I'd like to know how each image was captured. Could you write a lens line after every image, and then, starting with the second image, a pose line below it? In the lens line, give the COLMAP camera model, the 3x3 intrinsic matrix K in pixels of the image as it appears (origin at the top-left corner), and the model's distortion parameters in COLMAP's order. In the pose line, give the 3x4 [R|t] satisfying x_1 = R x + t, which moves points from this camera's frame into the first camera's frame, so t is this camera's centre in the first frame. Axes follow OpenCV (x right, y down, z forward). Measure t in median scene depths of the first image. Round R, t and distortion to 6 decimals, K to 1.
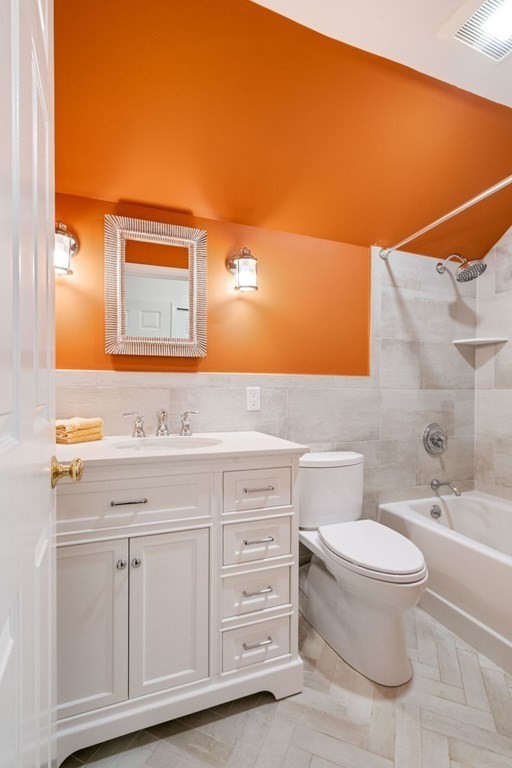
lens RADIAL K [[360.9, 0, 256.4], [0, 360.9, 387.5], [0, 0, 1]] dist [-0.001733, 0.002893]
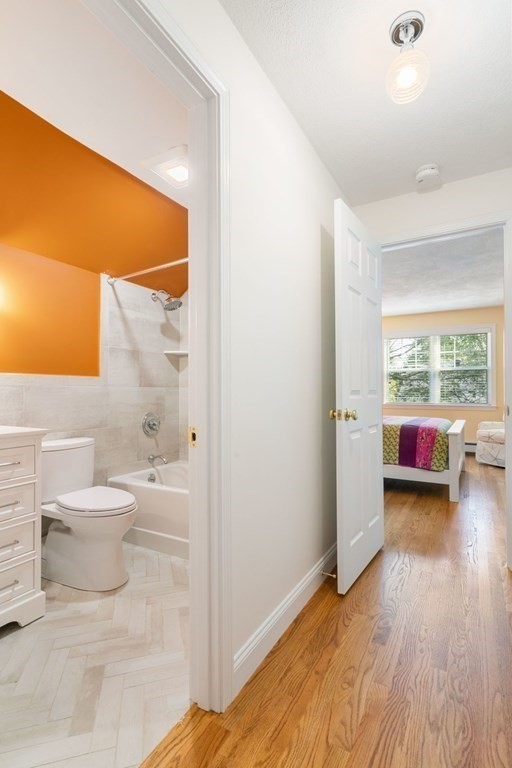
lens RADIAL K [[360.9, 0, 253.2], [0, 360.9, 385.9], [0, 0, 1]] dist [-0.001733, 0.002893]
pose [[0.768284, -0.001388, 0.640108, -0.080735], [0.002697, 0.999996, -0.001068, 0.003858], [-0.640103, 0.002547, 0.768284, -0.314004]]
